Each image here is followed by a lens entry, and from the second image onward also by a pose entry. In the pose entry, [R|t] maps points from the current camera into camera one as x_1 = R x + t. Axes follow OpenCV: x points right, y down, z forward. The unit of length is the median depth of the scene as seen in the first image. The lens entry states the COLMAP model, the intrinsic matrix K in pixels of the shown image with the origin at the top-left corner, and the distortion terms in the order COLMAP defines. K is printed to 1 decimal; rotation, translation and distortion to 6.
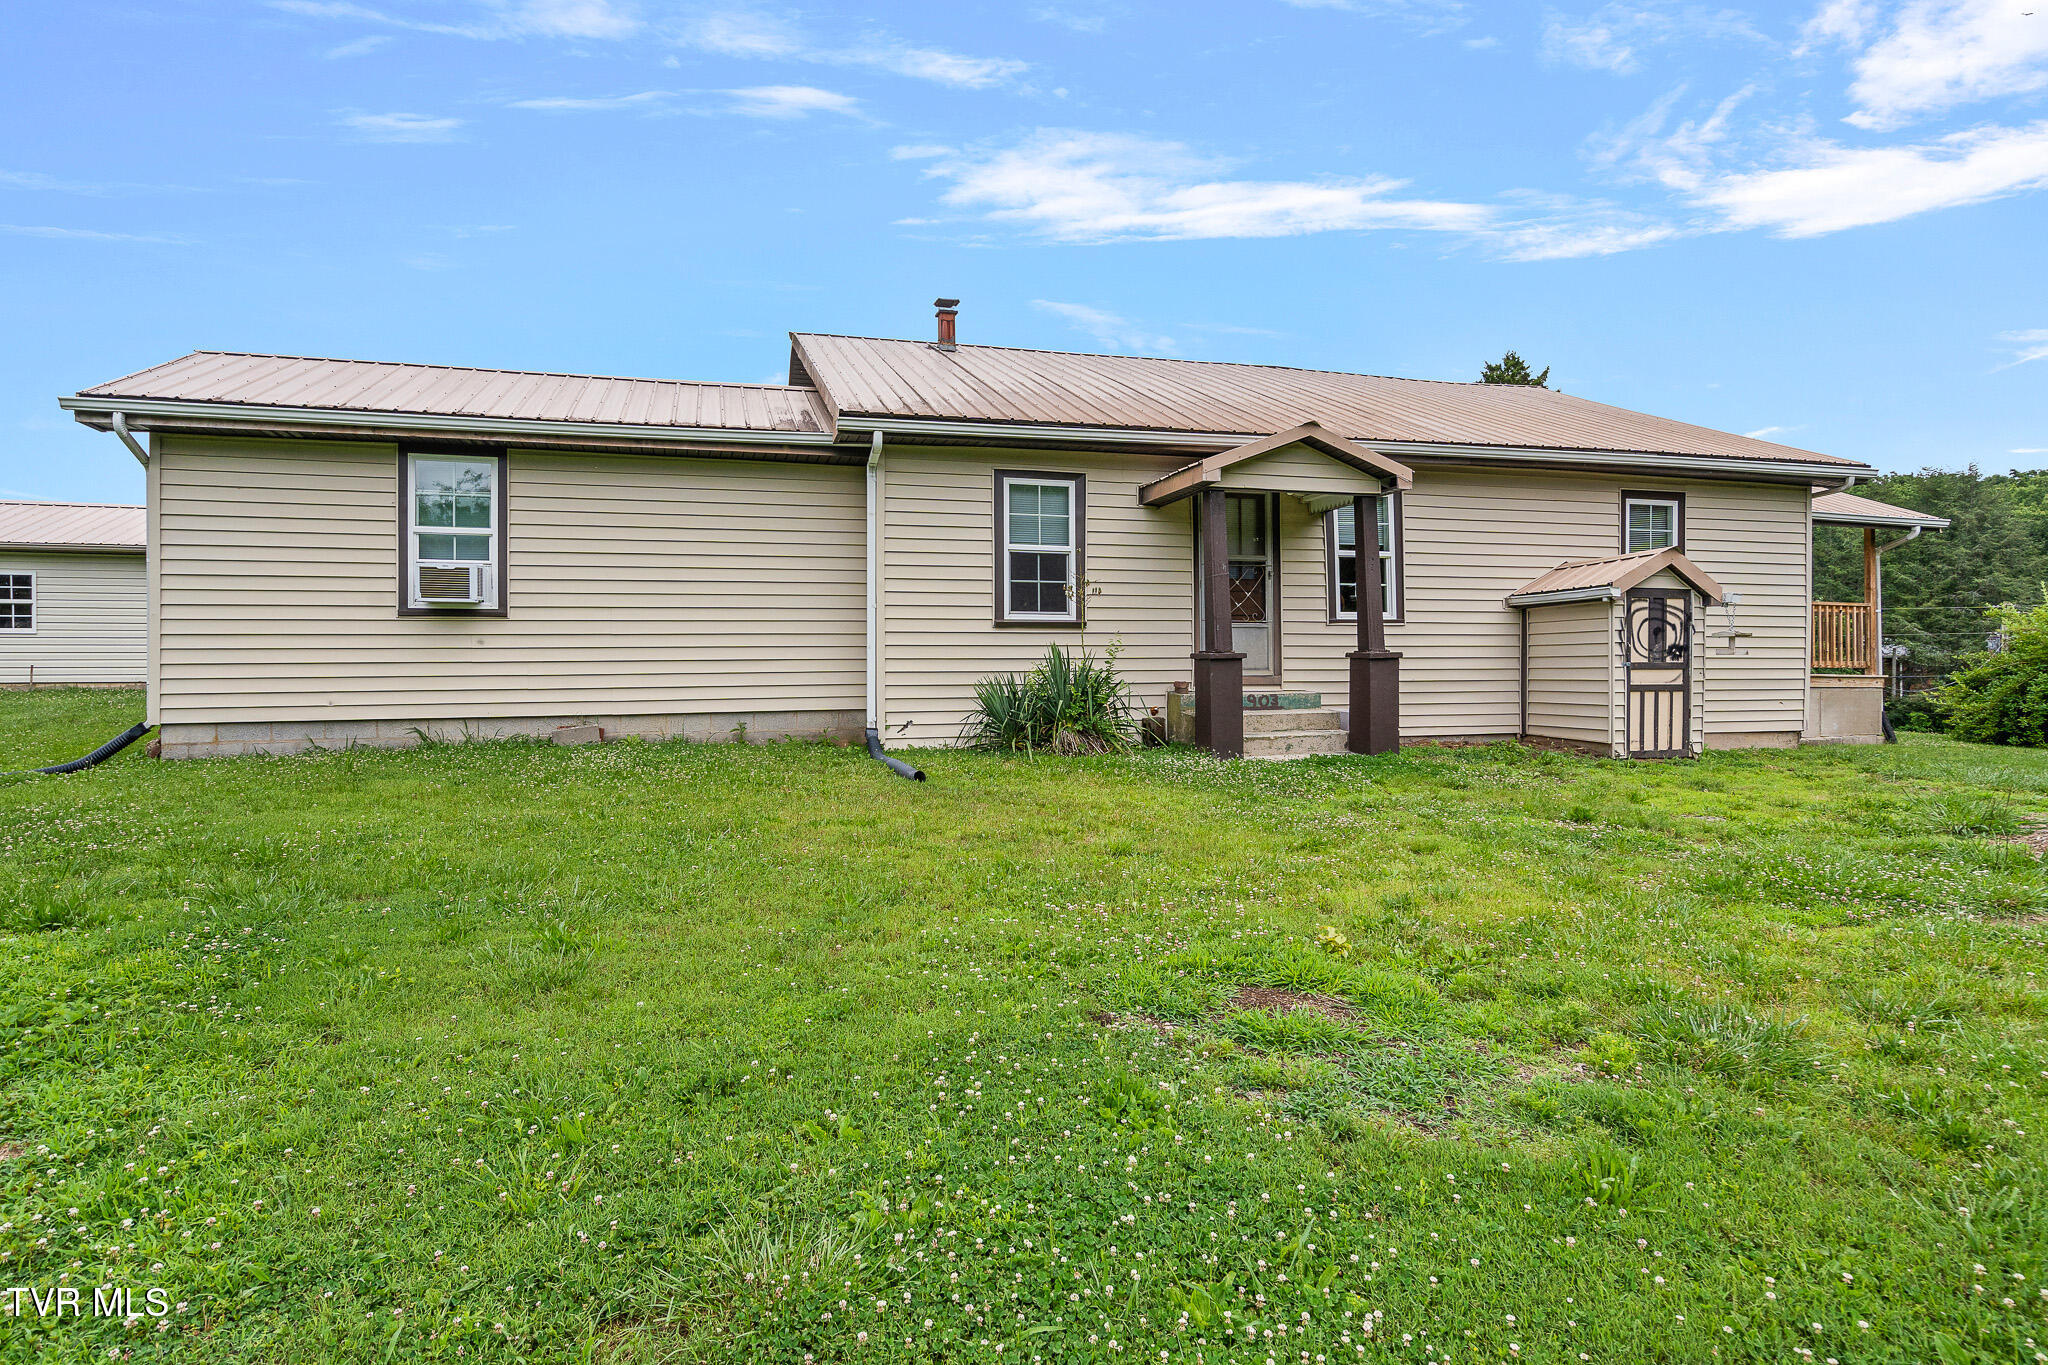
lens RADIAL K [[1117.2, 0, 1023.7], [0, 1117.2, 657.4], [0, 0, 1]] dist [0.004486, 0.000201]
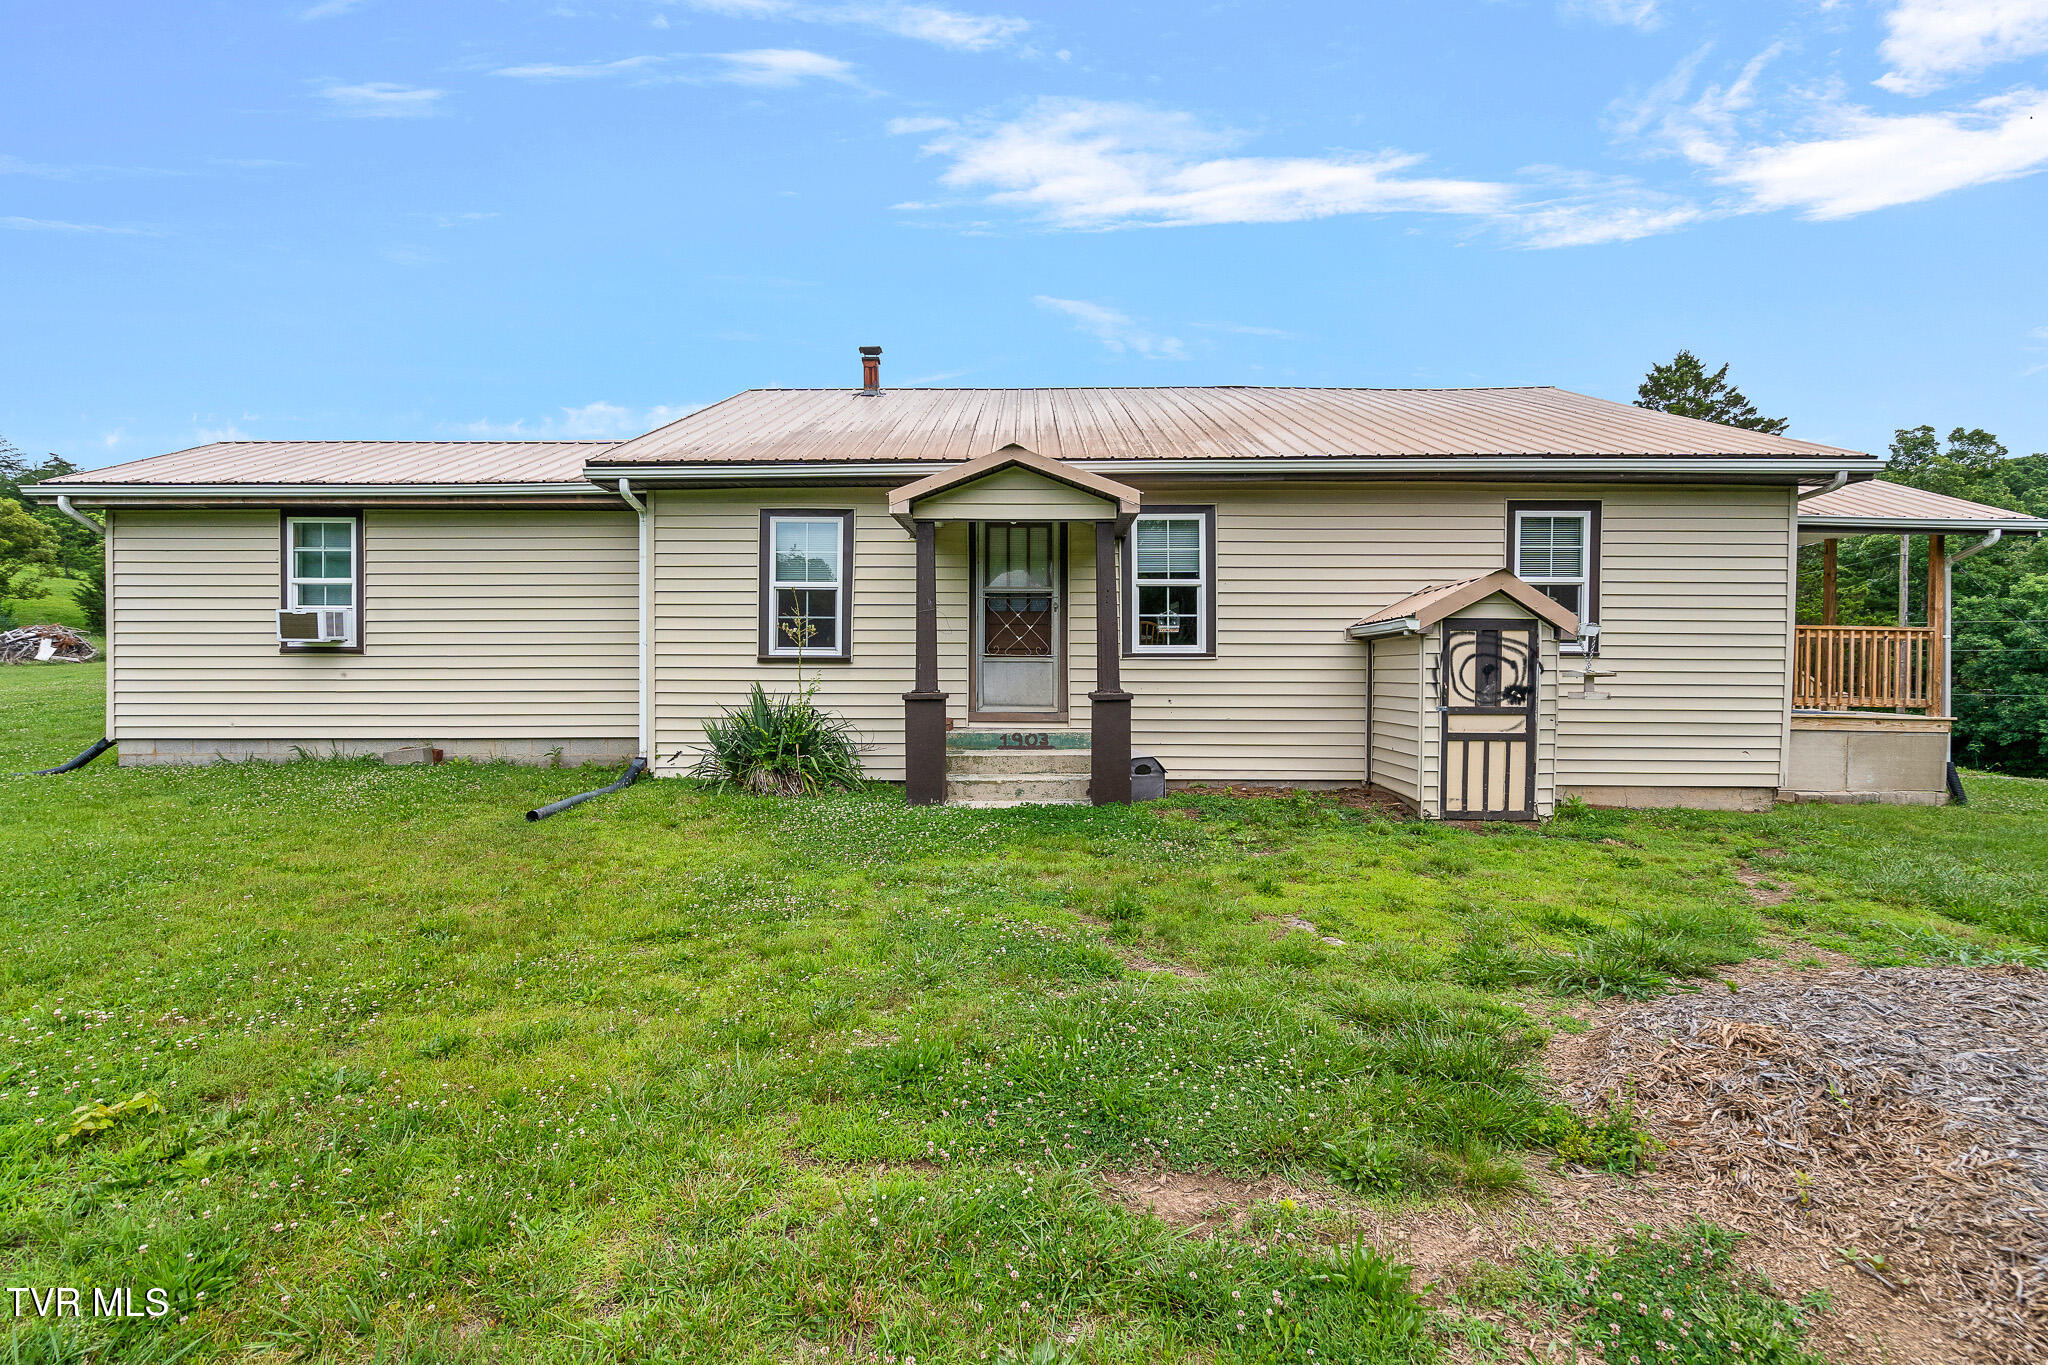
lens RADIAL K [[952.3, 0, 1024.0], [0, 952.3, 682.5], [0, 0, 1]] dist [-0.004002, -0.000073]
pose [[0.958214, 0.011038, -0.285841, 0.439753], [-0.004659, 0.999725, 0.022987, -0.028743], [0.286016, -0.020695, 0.958001, 0.218166]]
